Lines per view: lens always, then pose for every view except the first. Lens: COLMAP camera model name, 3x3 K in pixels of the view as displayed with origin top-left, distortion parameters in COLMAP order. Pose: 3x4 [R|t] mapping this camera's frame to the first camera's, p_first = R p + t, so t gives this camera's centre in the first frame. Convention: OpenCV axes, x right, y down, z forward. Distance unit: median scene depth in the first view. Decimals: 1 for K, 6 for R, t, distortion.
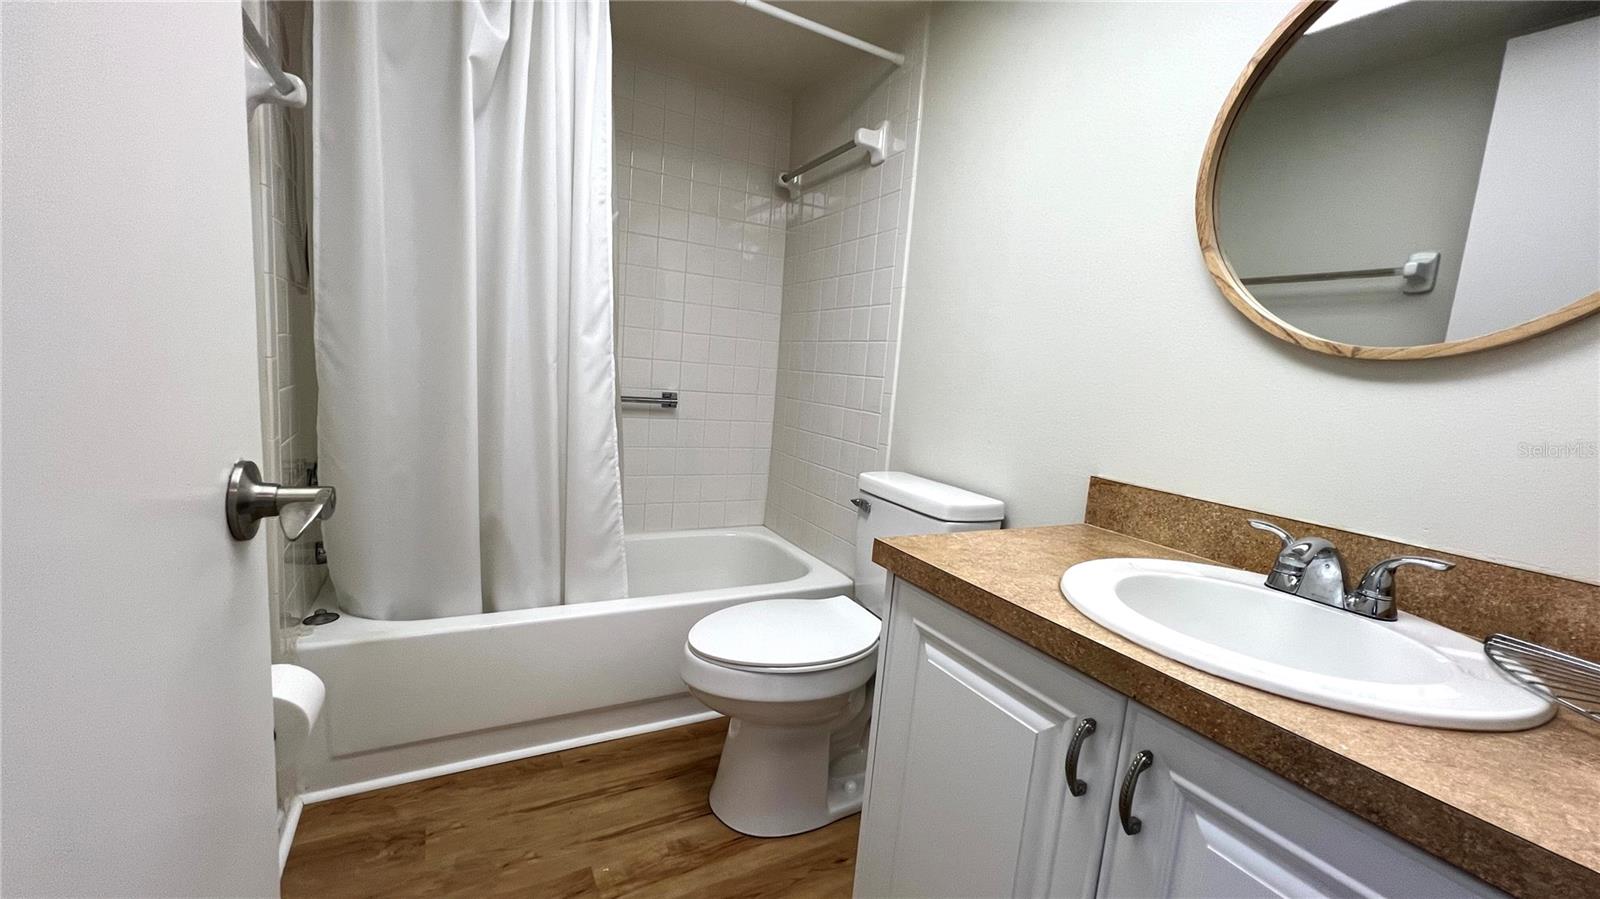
lens RADIAL K [[641.0, 0, 804.8], [0, 641.0, 453.6], [0, 0, 1]] dist [0.000660, 0.000232]
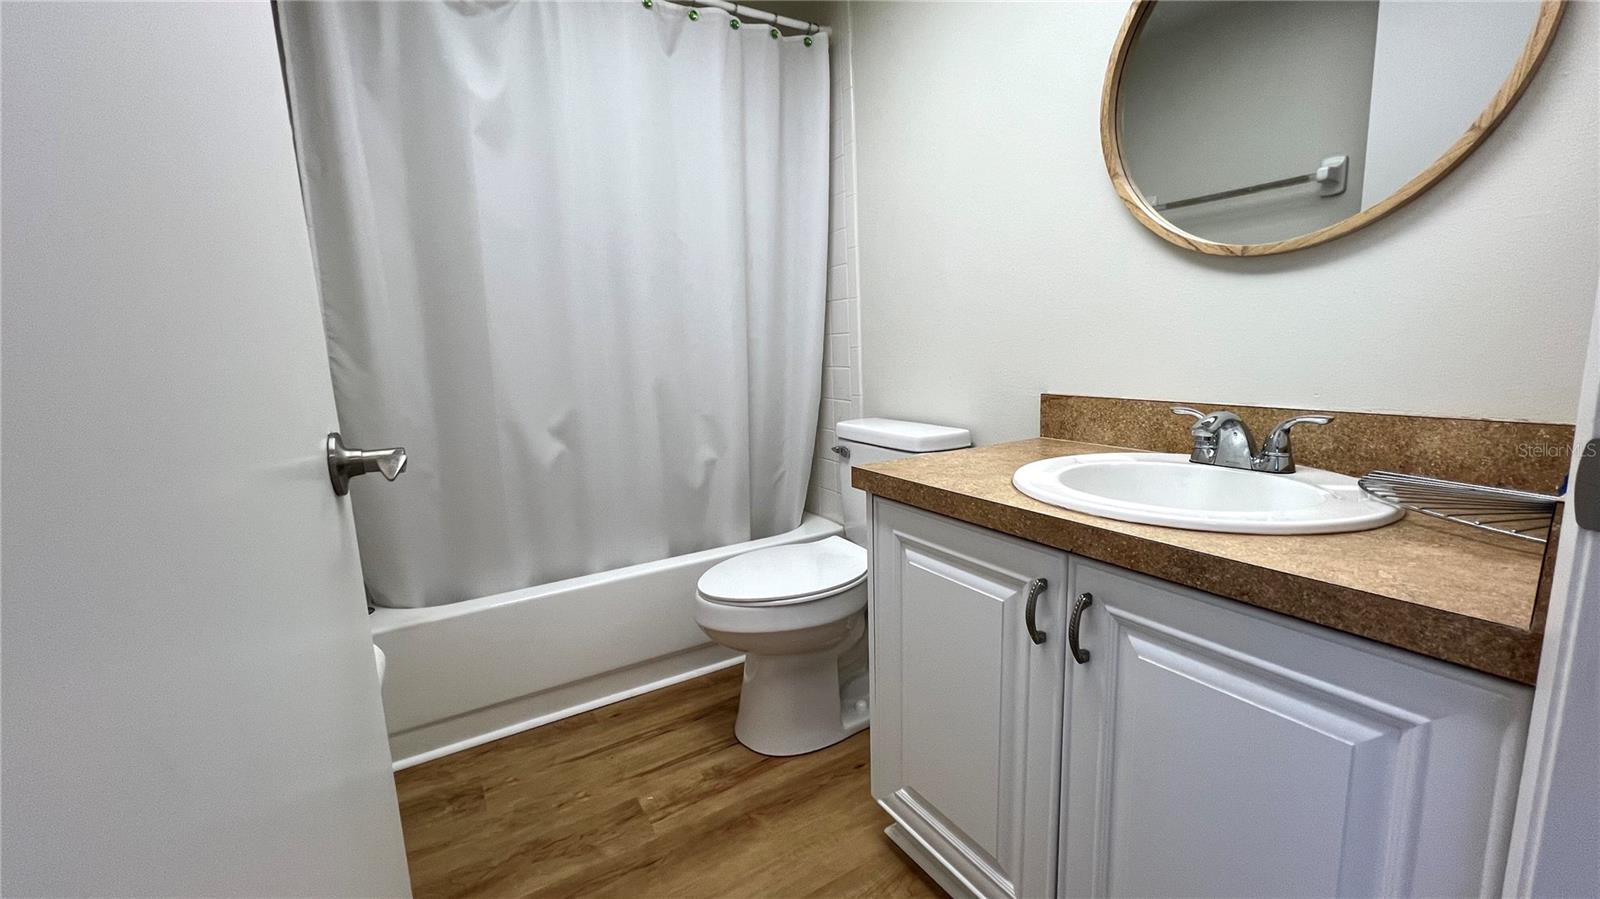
lens RADIAL K [[645.2, 0, 795.9], [0, 645.2, 445.4], [0, 0, 1]] dist [0.000641, 0.000352]
pose [[0.992659, -0.120438, 0.011090, 0.002687], [0.120160, 0.992488, 0.022998, 0.057345], [-0.013776, -0.021496, 0.999674, -0.136699]]
